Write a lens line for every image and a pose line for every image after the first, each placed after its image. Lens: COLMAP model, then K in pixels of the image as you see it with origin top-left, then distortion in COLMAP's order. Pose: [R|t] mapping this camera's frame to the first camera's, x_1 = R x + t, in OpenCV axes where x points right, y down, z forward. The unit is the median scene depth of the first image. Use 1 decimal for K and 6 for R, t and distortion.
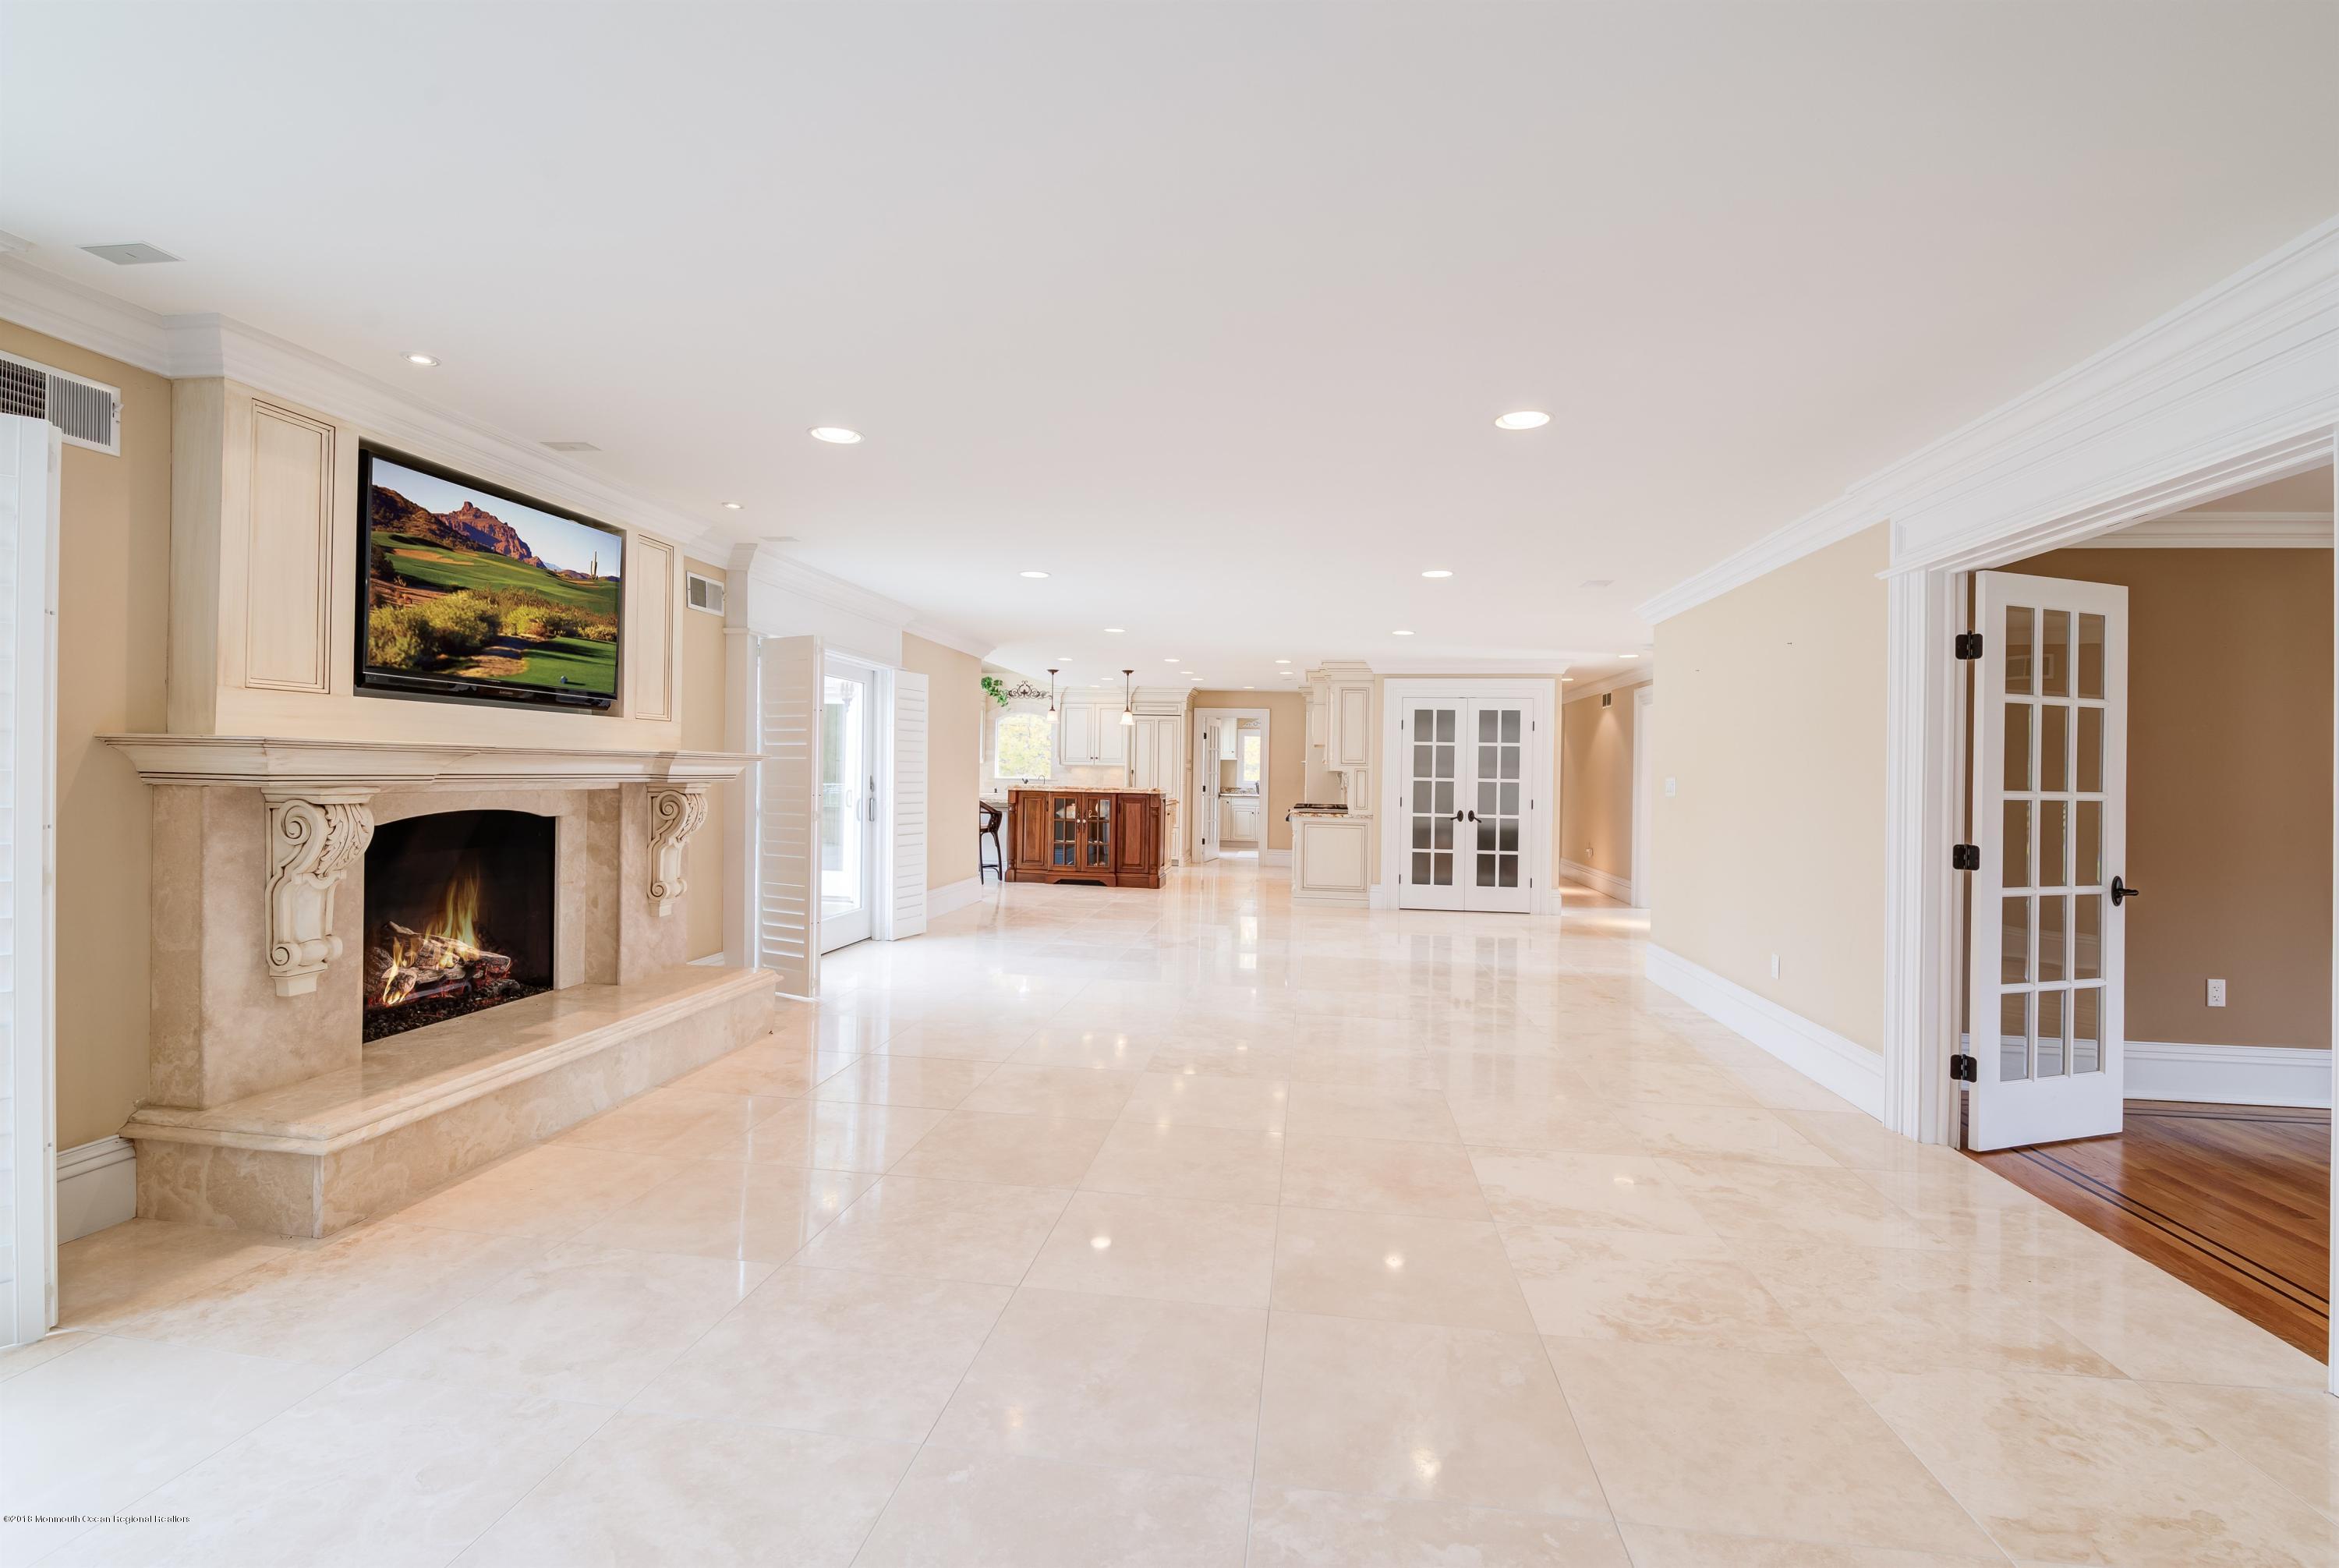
lens RADIAL K [[1024.0, 0, 1165.8], [0, 1024.0, 779.5], [0, 0, 1]] dist [-0.006720, -0.000875]
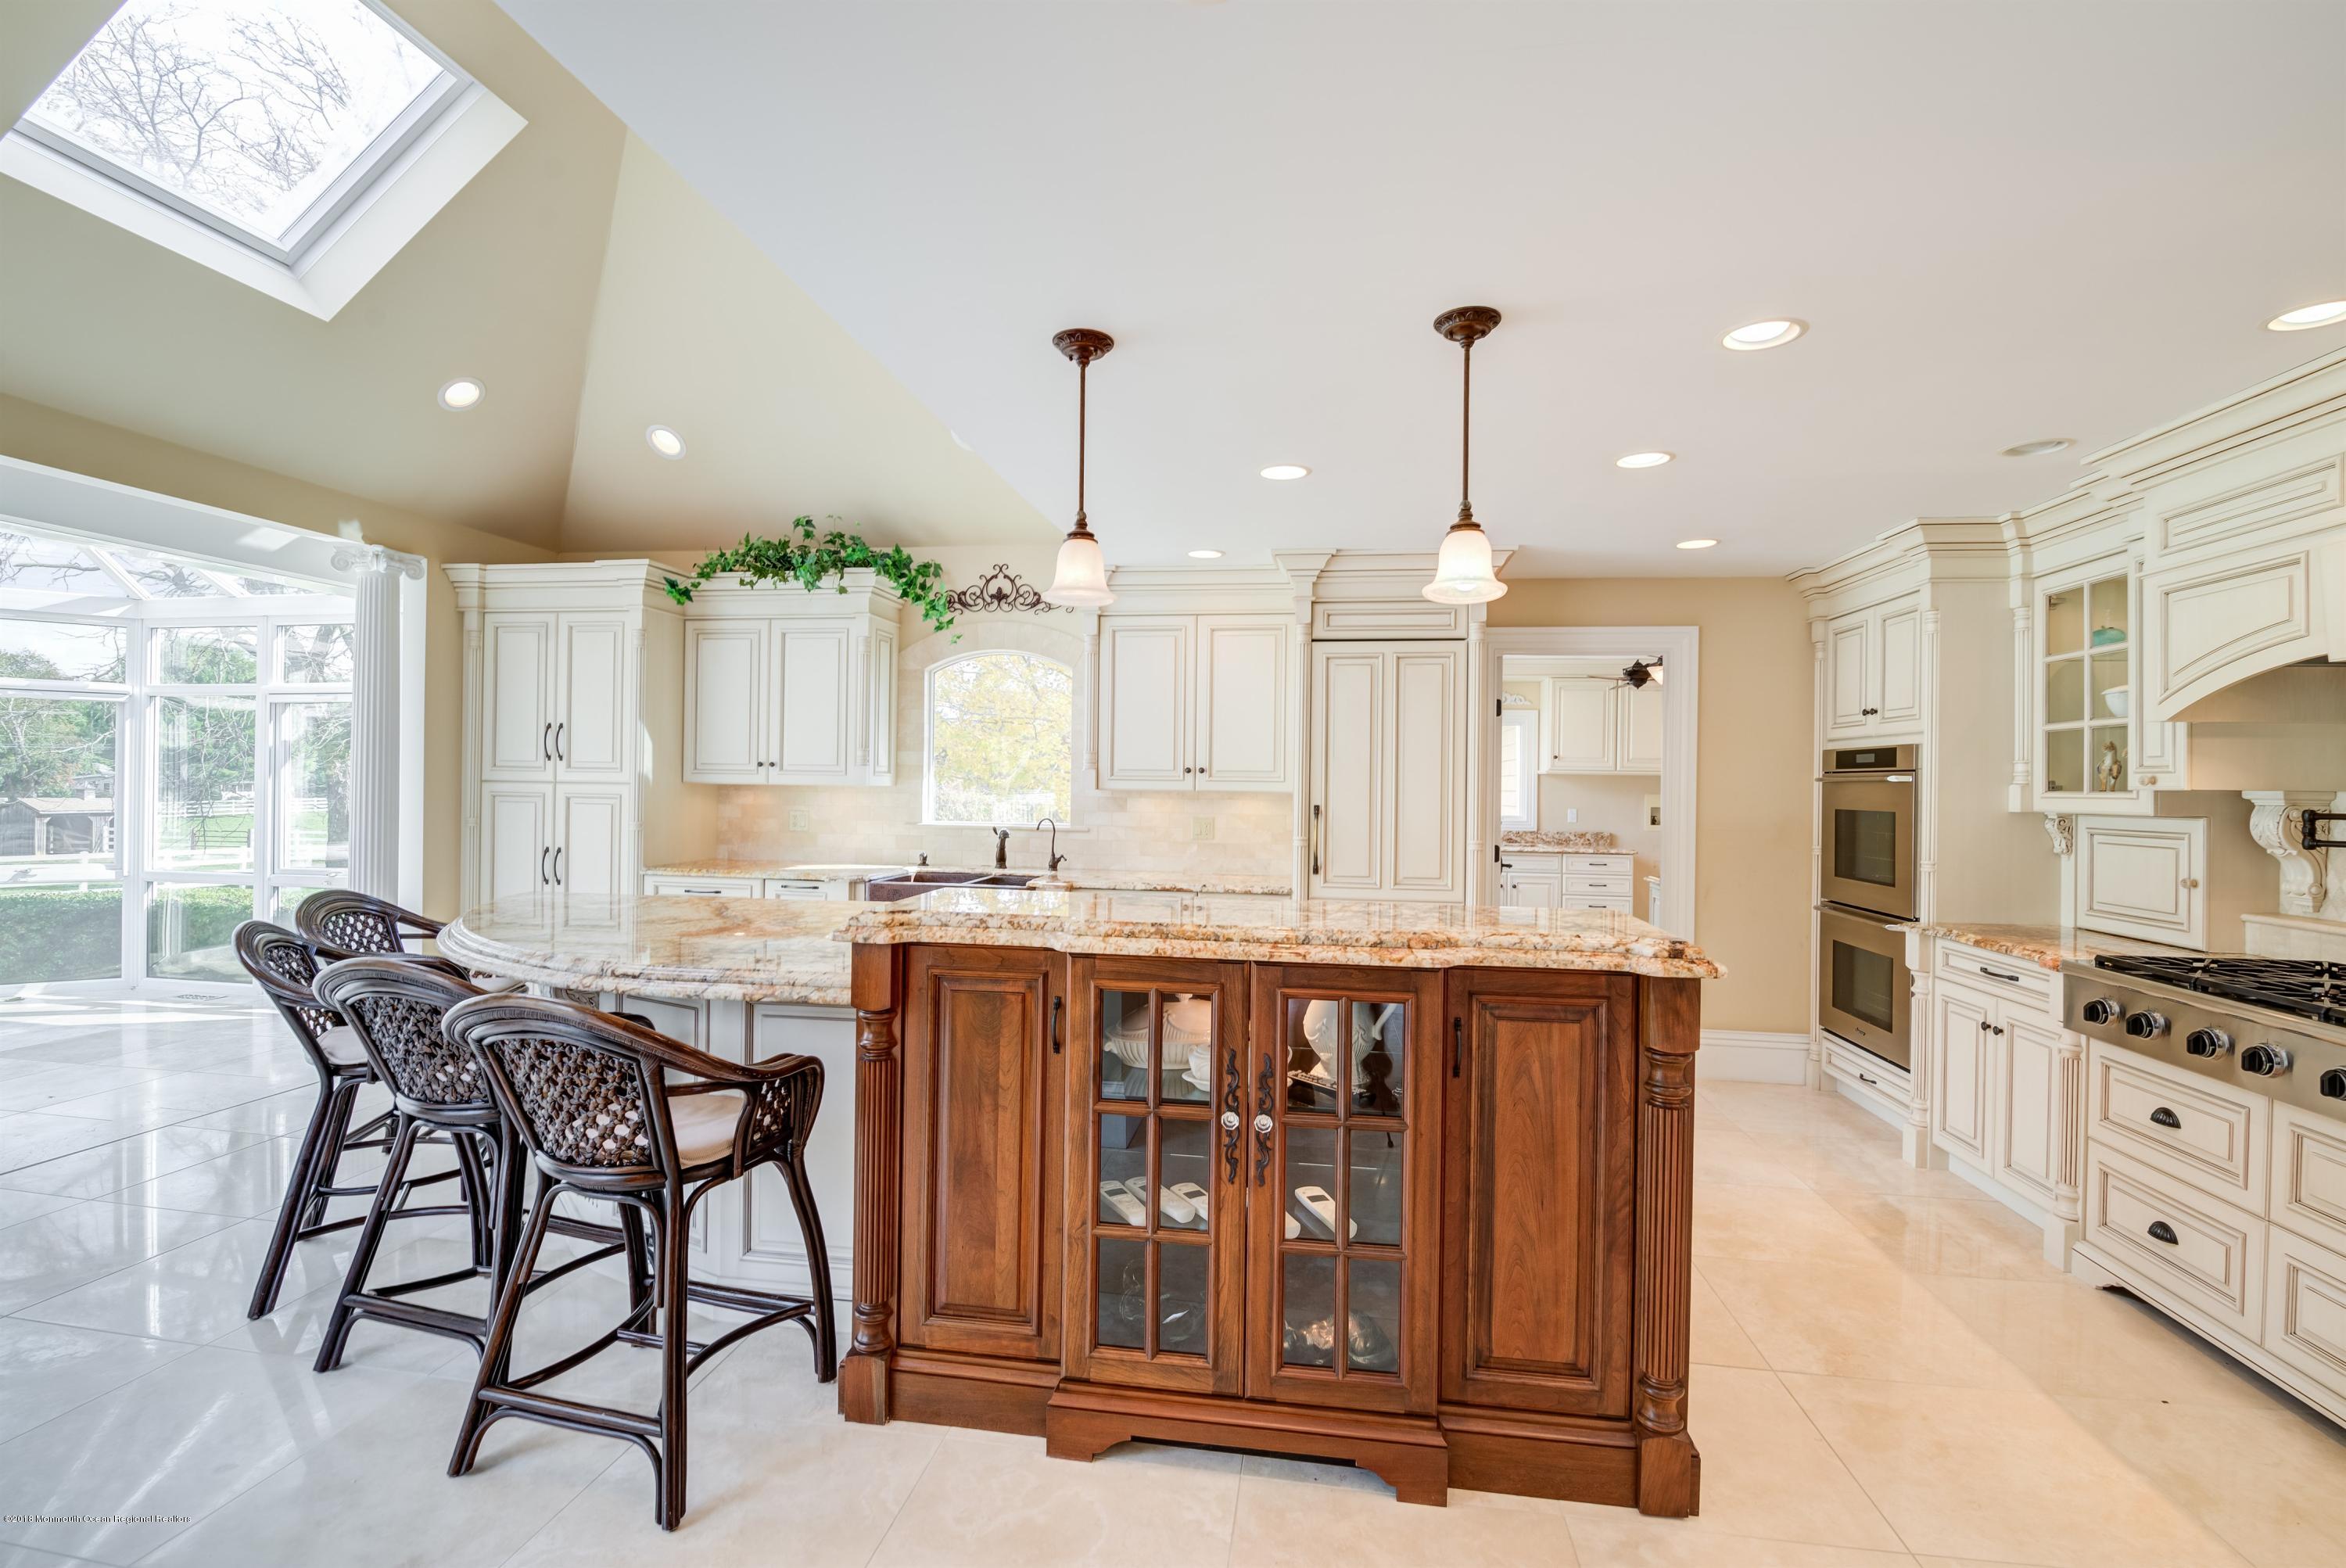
lens RADIAL K [[1027.0, 0, 1169.2], [0, 1027.0, 779.5], [0, 0, 1]] dist [-0.006720, -0.000875]
pose [[0.999947, -0.000677, -0.010279, -0.076597], [0.000566, 0.999941, -0.010819, -0.014353], [0.010285, 0.010813, 0.999889, 0.665266]]
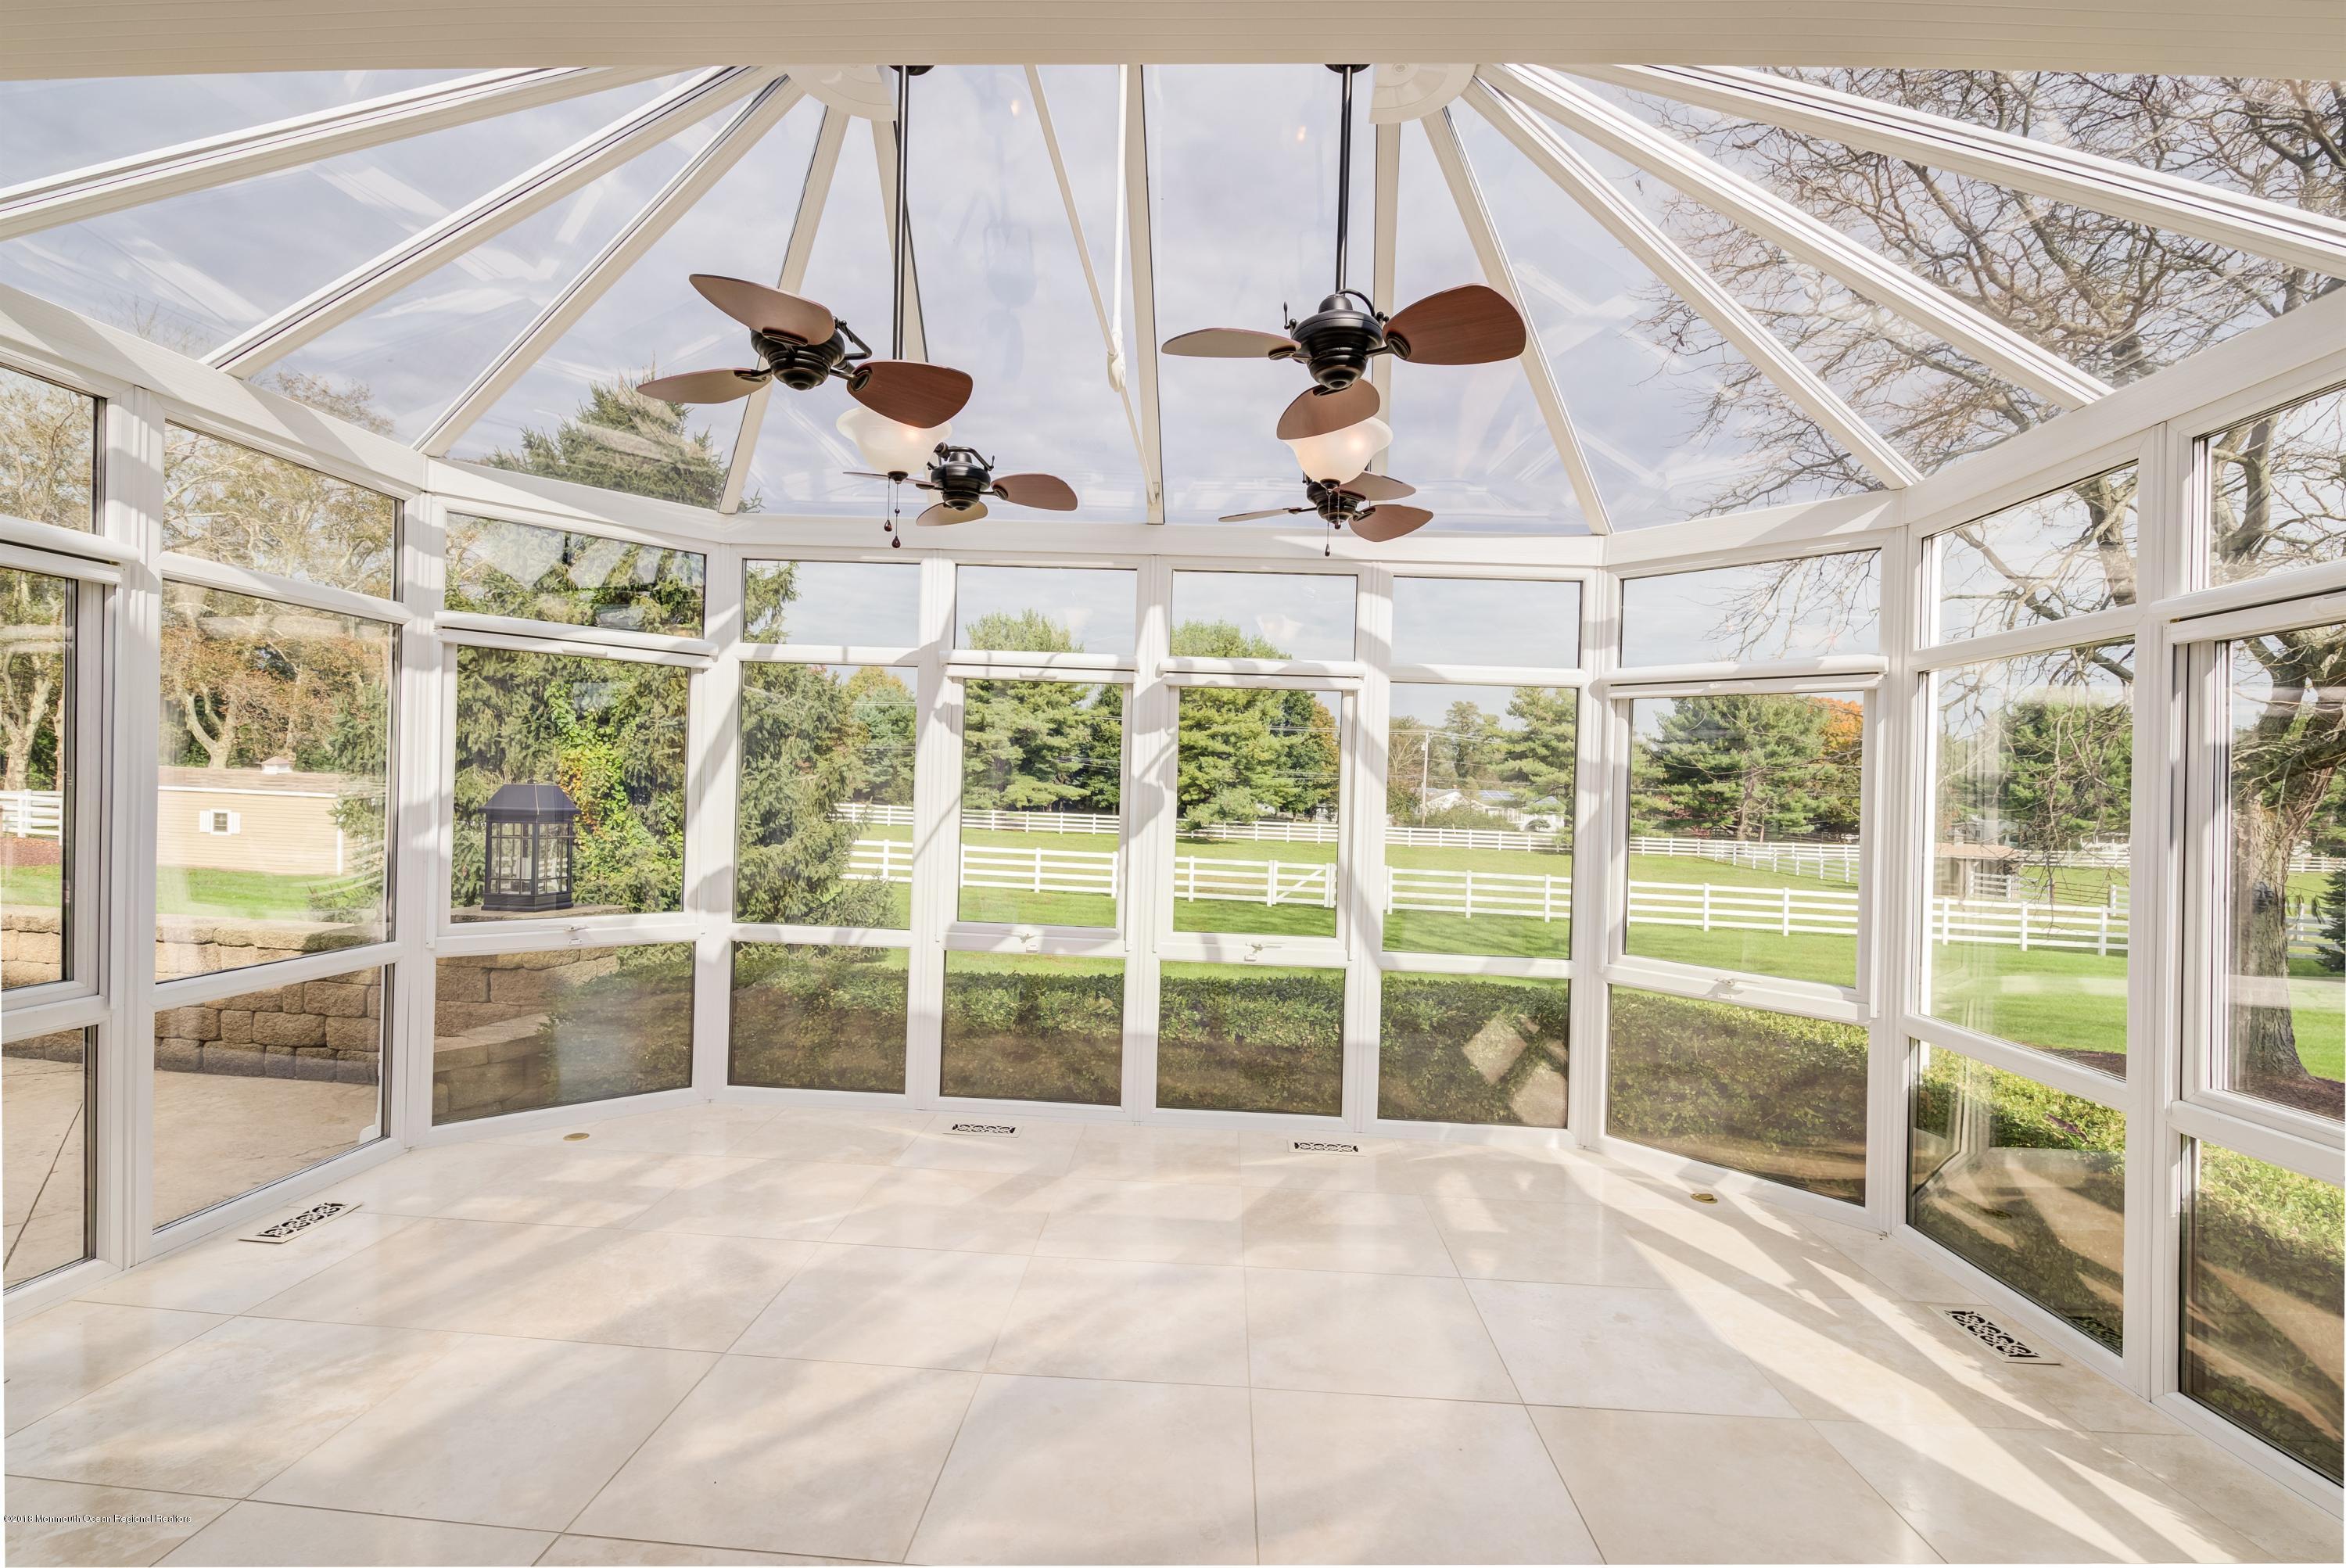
lens RADIAL K [[1027.0, 0, 1169.2], [0, 1027.0, 779.5], [0, 0, 1]] dist [-0.006720, -0.000875]
pose [[0.082755, -0.020011, -0.996369, -0.323711], [-0.040457, 0.998907, -0.023422, -0.020274], [0.995748, 0.042248, 0.081855, 0.931863]]
